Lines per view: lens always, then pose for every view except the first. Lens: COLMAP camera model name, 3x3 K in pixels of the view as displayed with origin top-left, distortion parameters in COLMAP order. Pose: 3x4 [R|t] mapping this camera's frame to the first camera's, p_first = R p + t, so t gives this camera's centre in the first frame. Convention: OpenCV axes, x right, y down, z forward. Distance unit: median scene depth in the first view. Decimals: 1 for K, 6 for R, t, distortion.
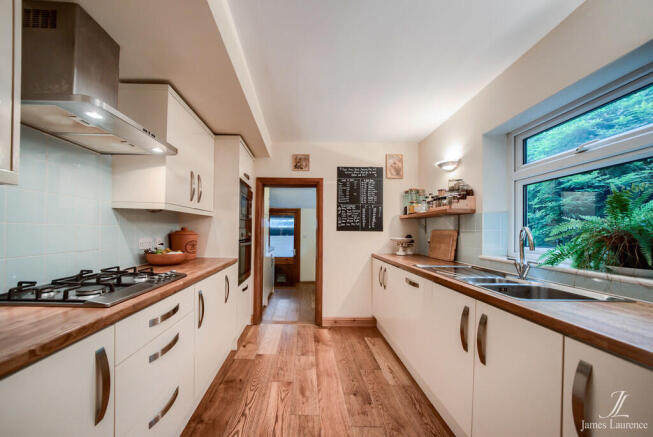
lens RADIAL K [[229.6, 0, 306.2], [0, 229.6, 229.6], [0, 0, 1]] dist [-0.011589, -0.000264]
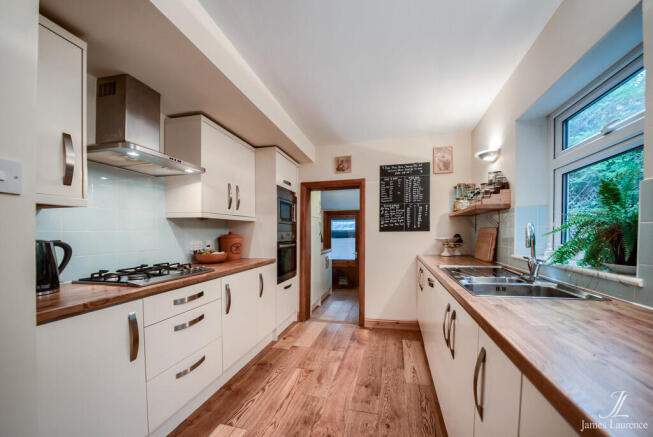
lens RADIAL K [[246.5, 0, 339.3], [0, 246.5, 237.2], [0, 0, 1]] dist [-0.022036, -0.001120]
pose [[0.975024, -0.019659, -0.221229, 0.308856], [0.023903, 0.999578, 0.016523, 0.011159], [0.220811, -0.021398, 0.975082, -0.097909]]
